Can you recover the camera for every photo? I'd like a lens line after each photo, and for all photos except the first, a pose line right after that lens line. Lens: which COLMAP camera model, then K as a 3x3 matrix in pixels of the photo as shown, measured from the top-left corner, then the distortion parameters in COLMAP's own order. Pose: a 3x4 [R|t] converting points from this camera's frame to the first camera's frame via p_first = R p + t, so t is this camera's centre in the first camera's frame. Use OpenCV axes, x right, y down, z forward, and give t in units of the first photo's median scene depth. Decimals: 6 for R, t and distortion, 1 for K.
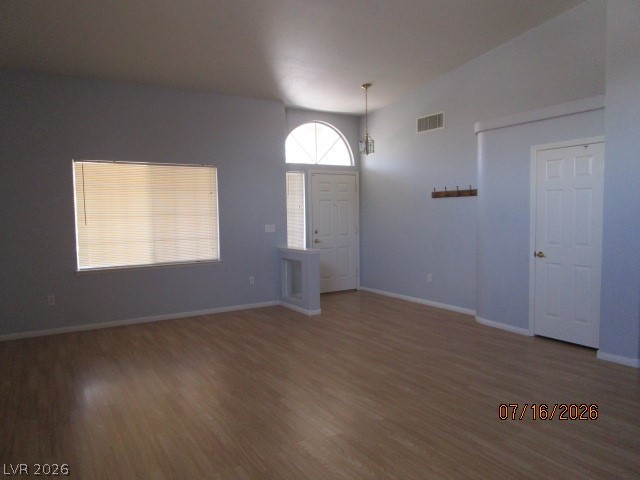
lens RADIAL K [[455.1, 0, 281.3], [0, 455.1, 236.1], [0, 0, 1]] dist [-0.029893, 0.004531]
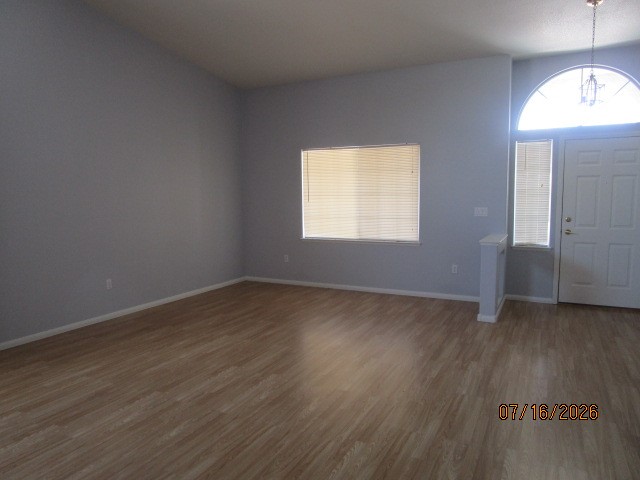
lens RADIAL K [[455.1, 0, 356.5], [0, 455.1, 227.4], [0, 0, 1]] dist [-0.029893, 0.004531]
pose [[0.557030, 0.068214, -0.827687, 0.620164], [-0.046459, 0.997620, 0.050952, -0.022290], [0.829192, 0.010072, 0.558873, 0.383163]]
